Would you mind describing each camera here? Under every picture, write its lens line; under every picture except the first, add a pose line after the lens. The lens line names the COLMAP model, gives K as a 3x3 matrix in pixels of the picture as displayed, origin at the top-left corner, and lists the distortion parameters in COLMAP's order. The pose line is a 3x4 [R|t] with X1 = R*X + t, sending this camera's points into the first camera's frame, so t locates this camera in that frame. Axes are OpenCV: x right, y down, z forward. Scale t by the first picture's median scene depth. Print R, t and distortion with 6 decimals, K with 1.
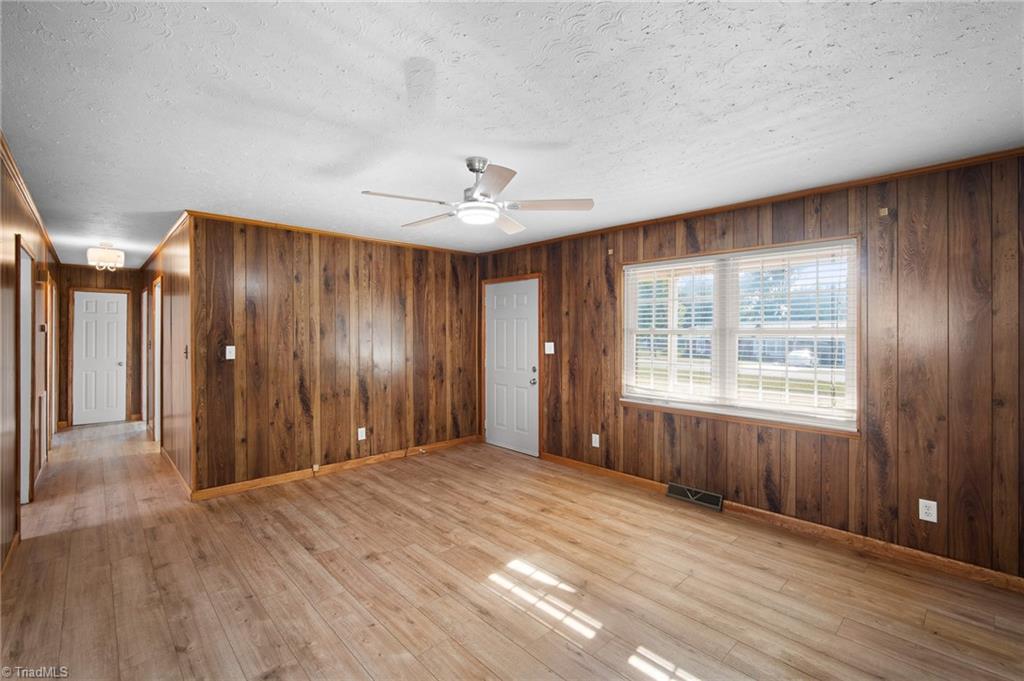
lens RADIAL K [[453.7, 0, 513.1], [0, 453.7, 334.7], [0, 0, 1]] dist [-0.016635, 0.003573]
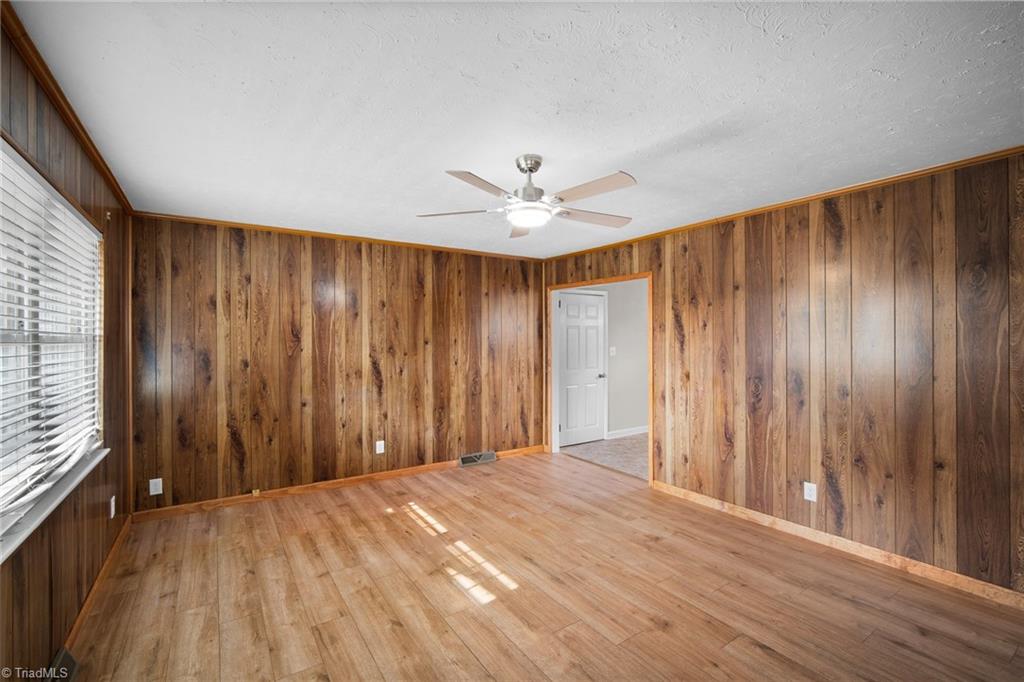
lens RADIAL K [[453.7, 0, 511.4], [0, 453.7, 339.6], [0, 0, 1]] dist [-0.016635, 0.003573]
pose [[-0.985842, 0.003310, 0.167647, -0.208313], [0.003867, 0.999988, 0.002994, -0.007387], [-0.167635, 0.003600, -0.985843, 2.015303]]
